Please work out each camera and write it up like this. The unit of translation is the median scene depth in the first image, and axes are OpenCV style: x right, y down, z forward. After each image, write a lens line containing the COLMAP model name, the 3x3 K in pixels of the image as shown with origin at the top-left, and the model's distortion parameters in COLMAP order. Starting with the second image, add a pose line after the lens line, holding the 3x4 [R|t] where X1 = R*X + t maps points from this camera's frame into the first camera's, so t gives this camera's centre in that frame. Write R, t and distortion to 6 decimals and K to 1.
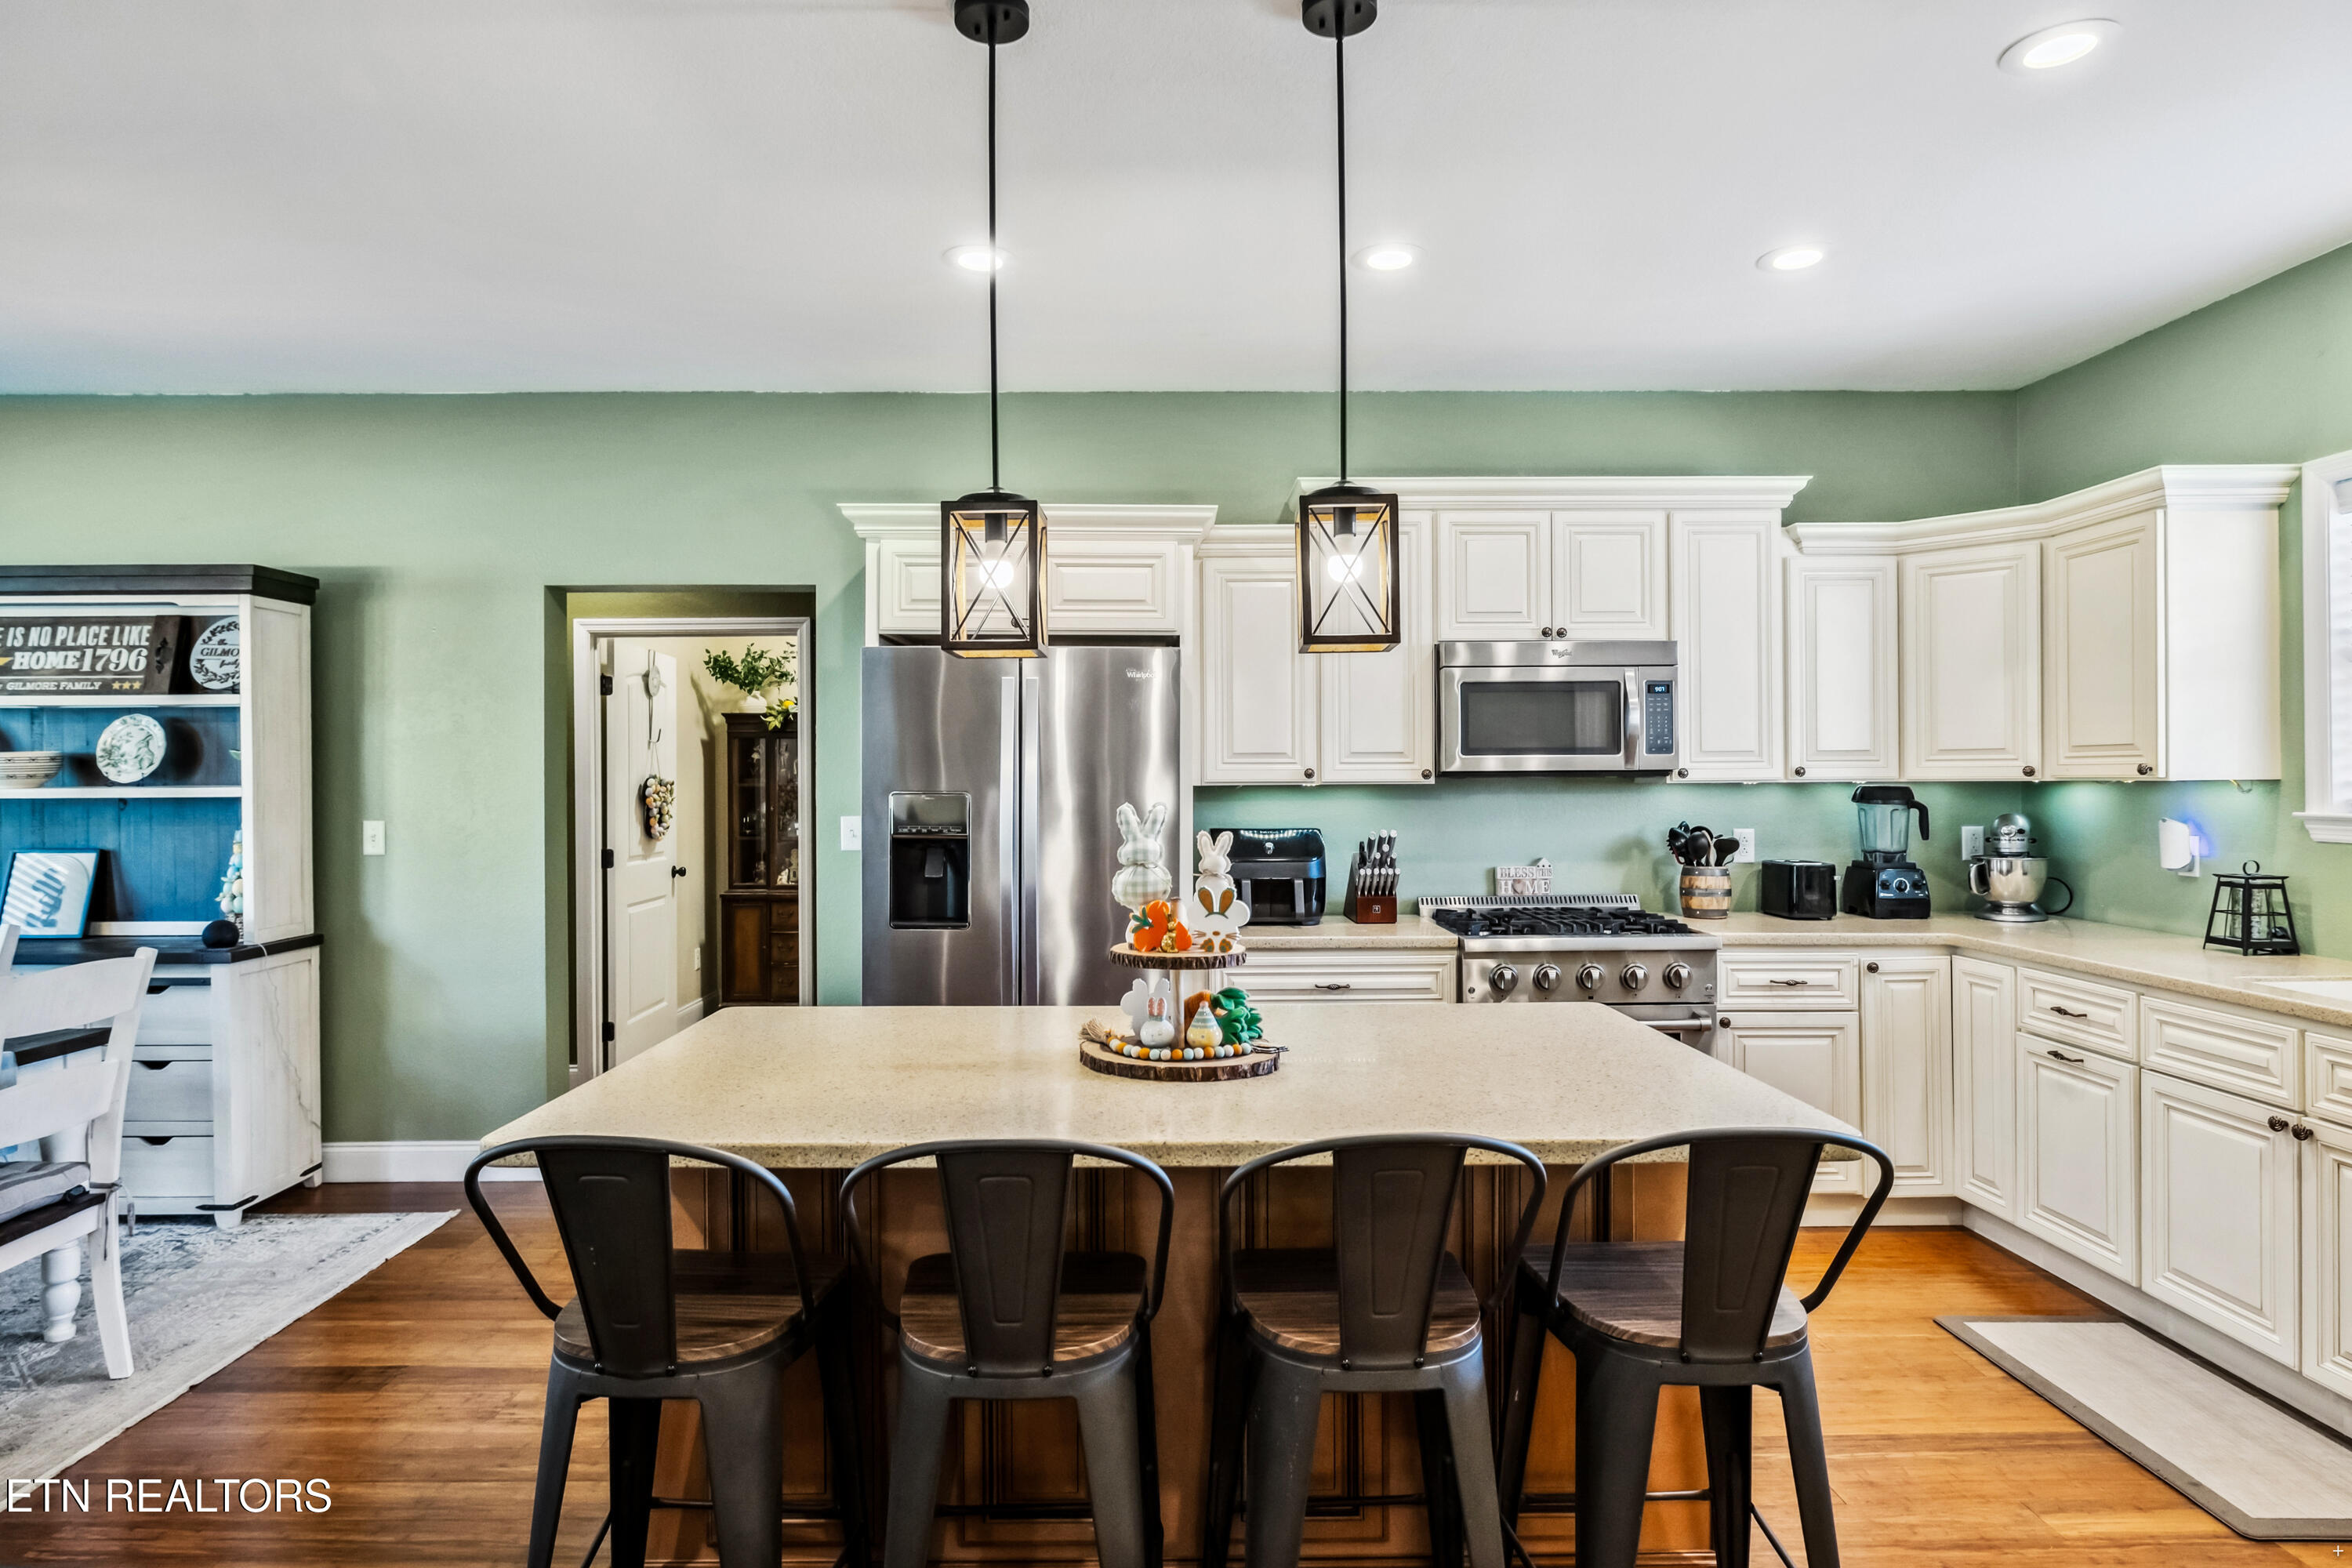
lens RADIAL K [[1325.8, 0, 1140.4], [0, 1325.8, 772.7], [0, 0, 1]] dist [-0.005388, -0.001698]
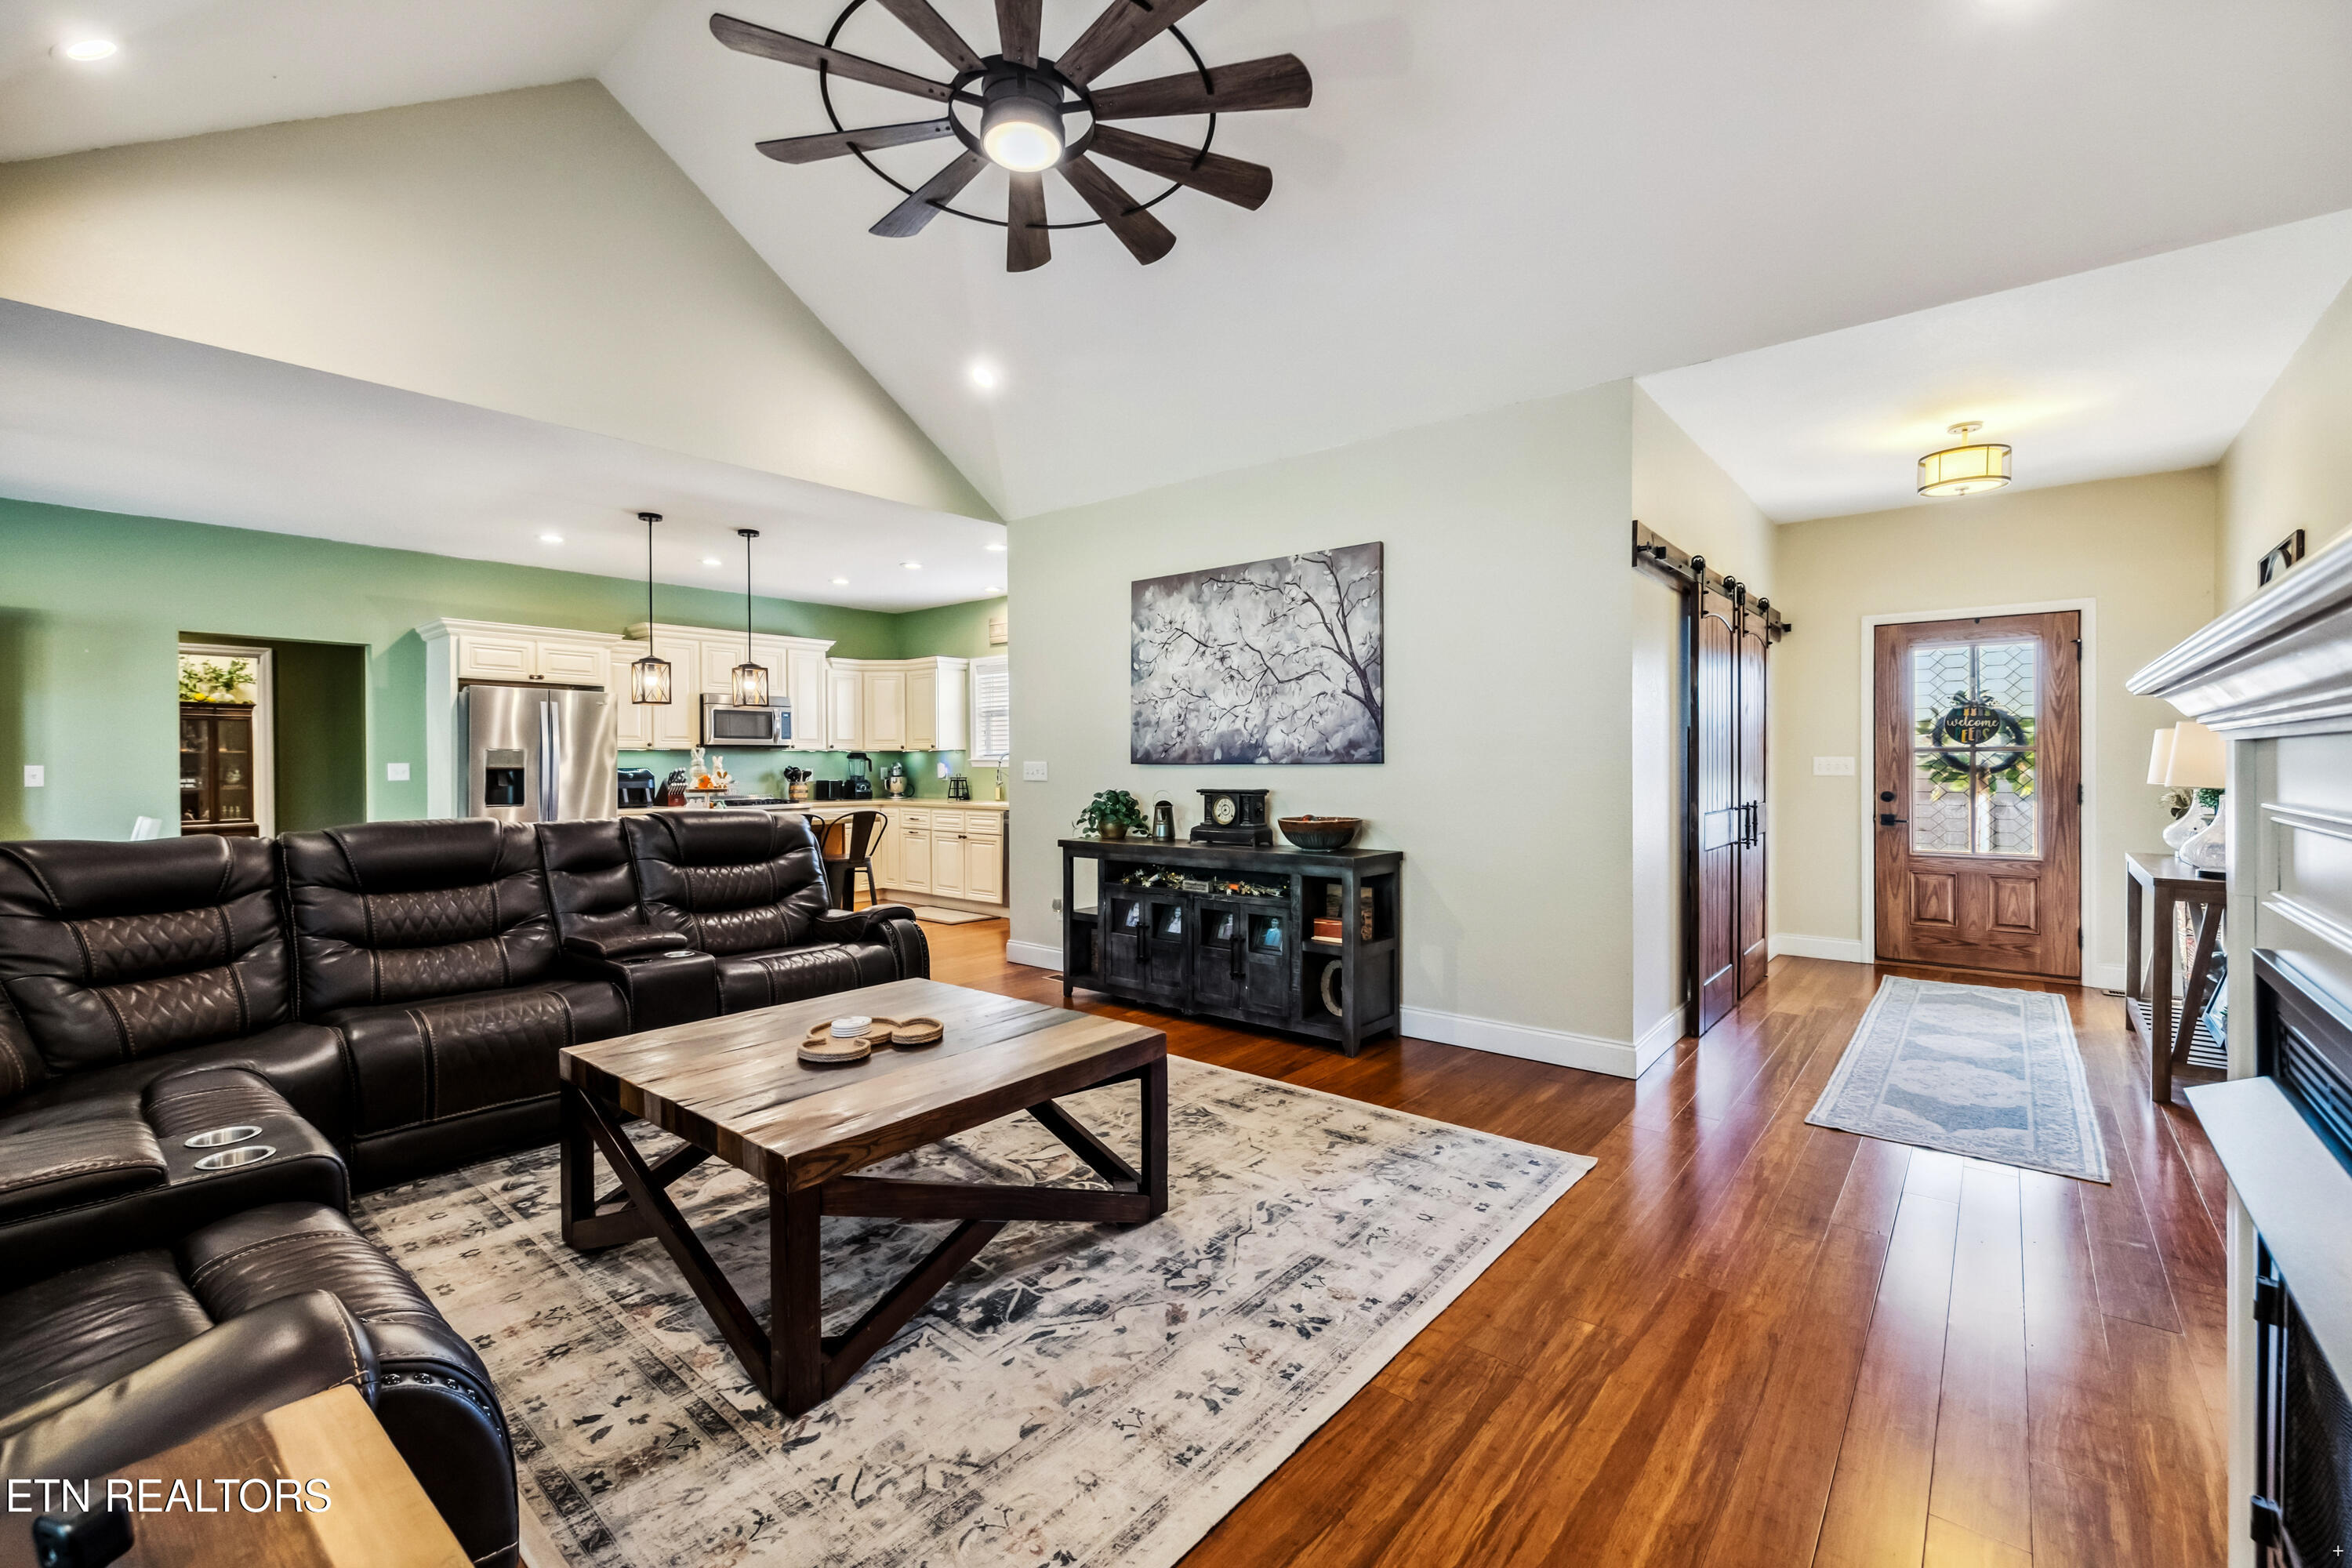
lens RADIAL K [[1004.1, 0, 1159.6], [0, 1004.1, 775.0], [0, 0, 1]] dist [-0.001949, -0.000555]
pose [[0.651839, -0.008762, 0.758307, -0.659929], [-0.000537, 0.999928, 0.012016, 0.032898], [-0.758357, -0.008240, 0.651787, -0.909021]]
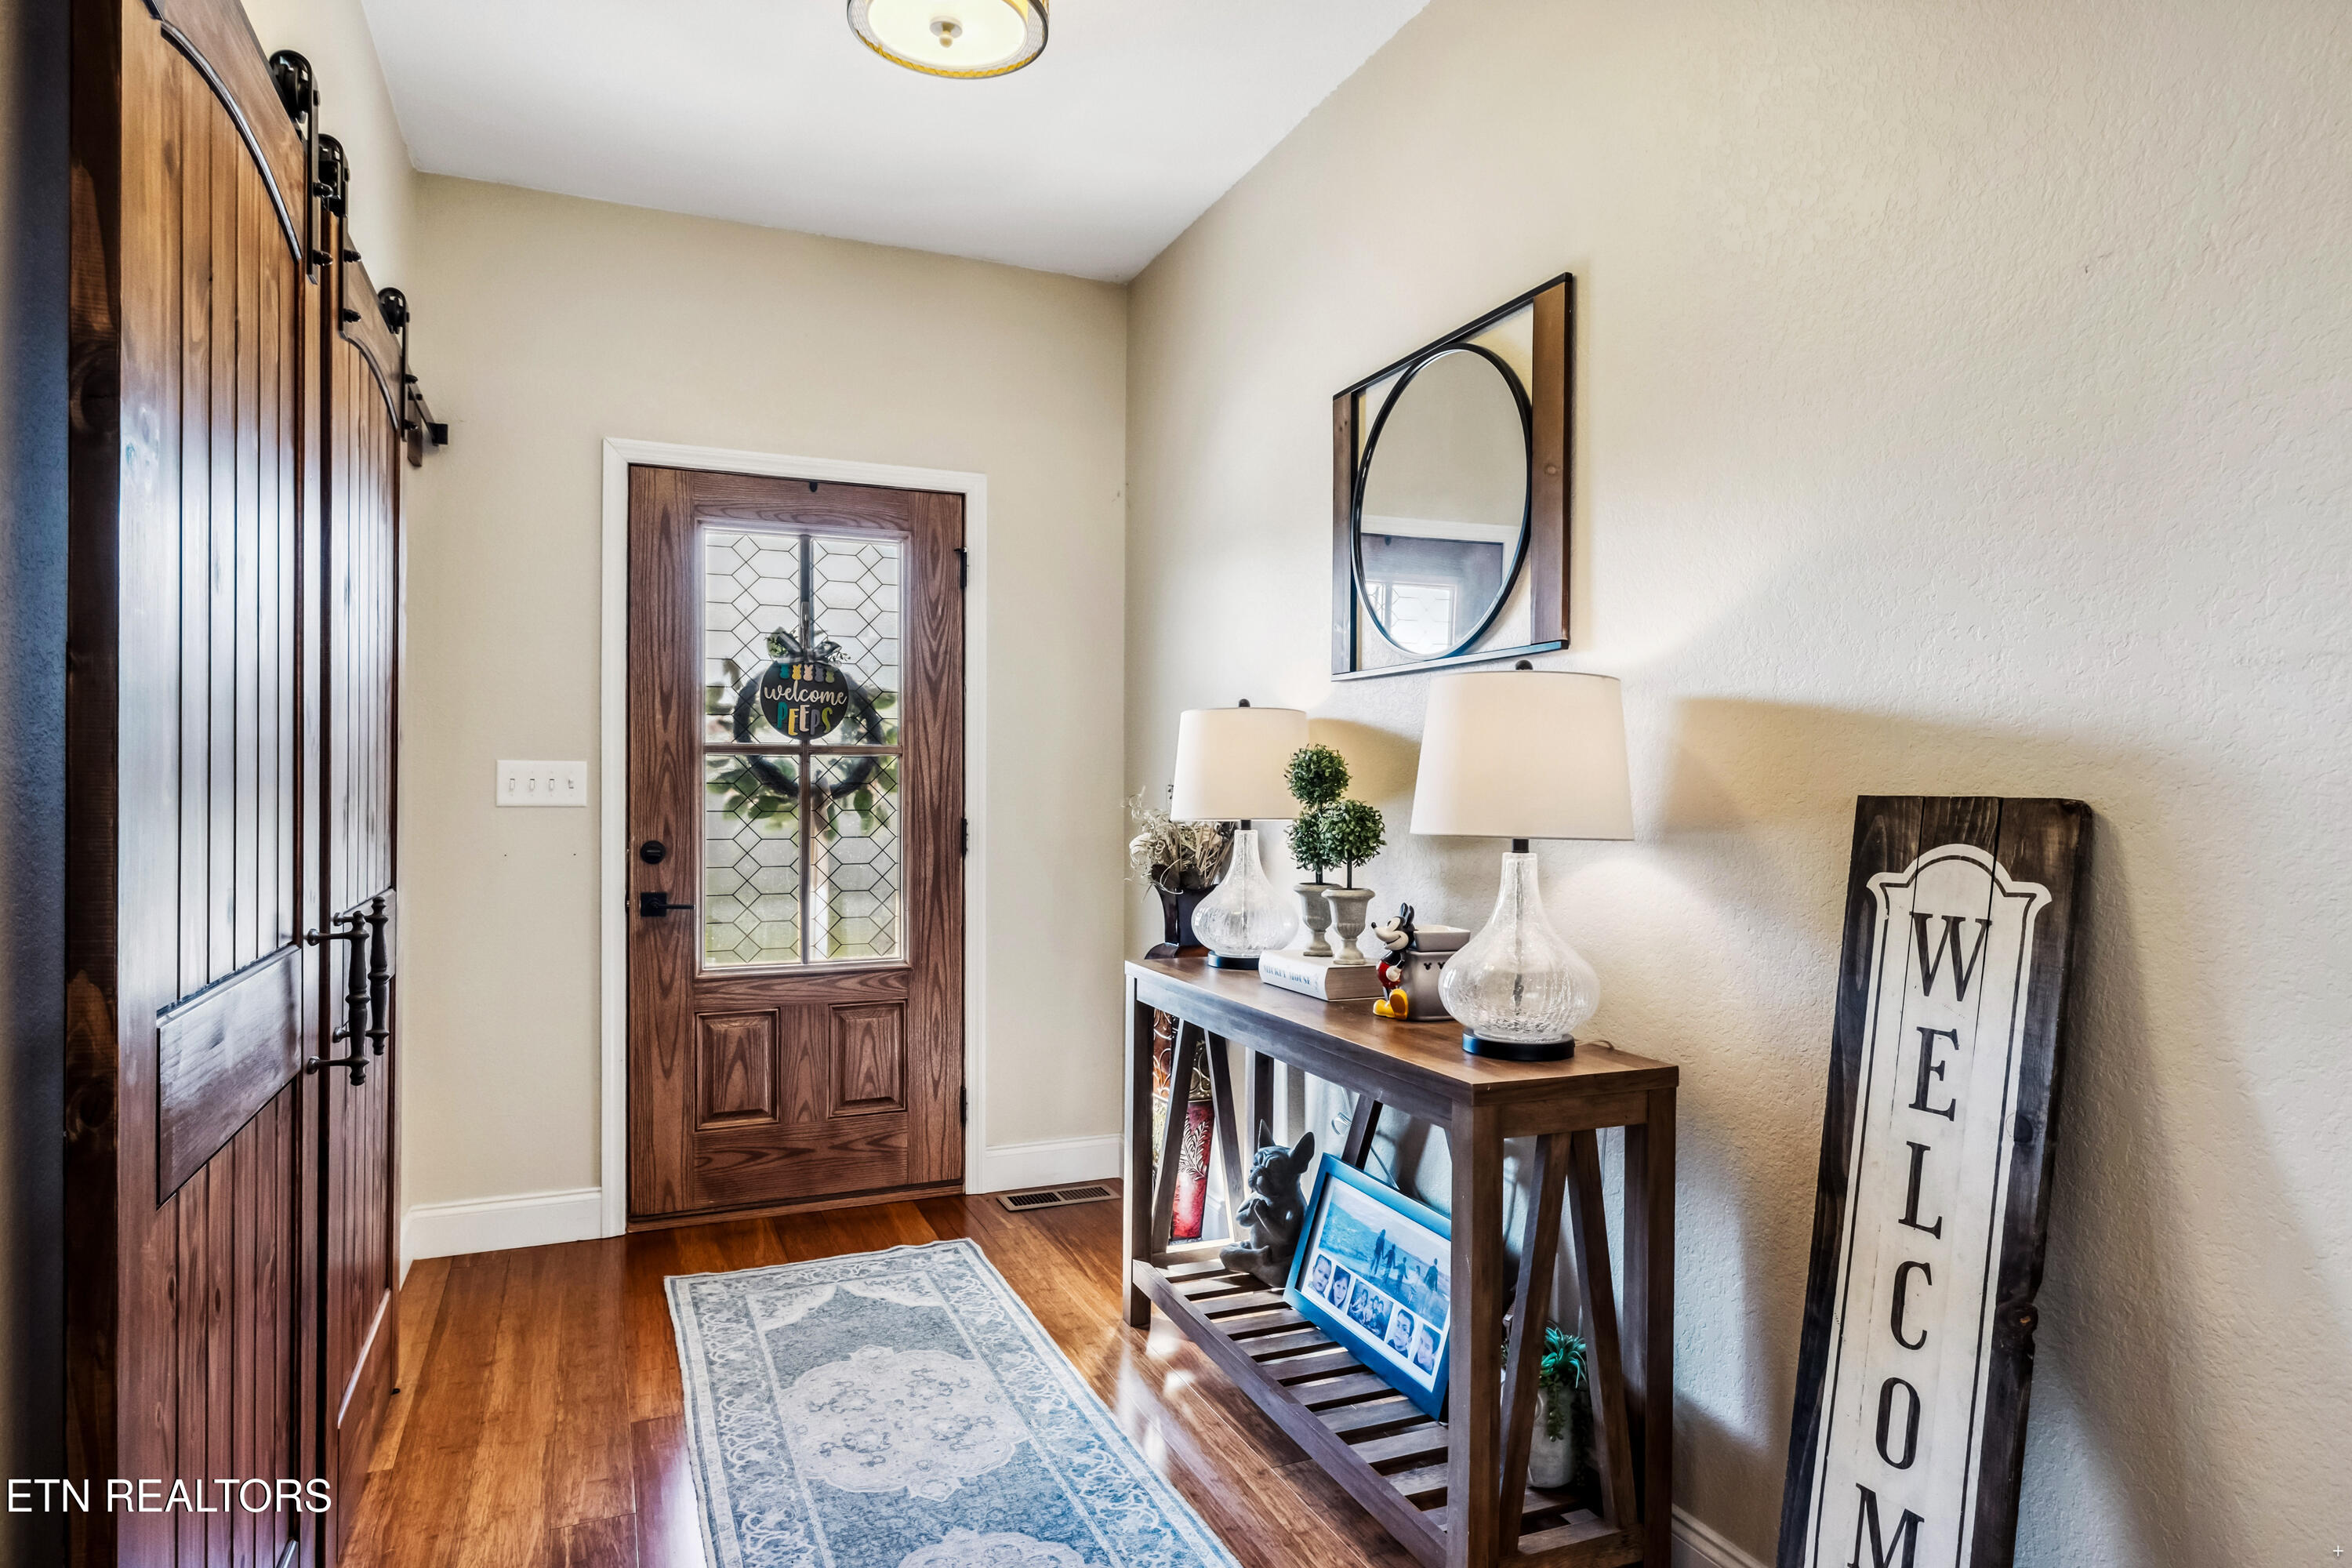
lens RADIAL K [[1325.8, 0, 1131.6], [0, 1325.8, 775.7], [0, 0, 1]] dist [-0.005388, -0.001698]
pose [[-0.366431, 0.004972, 0.930432, 0.195957], [-0.006881, 0.999944, -0.008053, 0.036333], [-0.930420, -0.009354, -0.366376, -0.740399]]
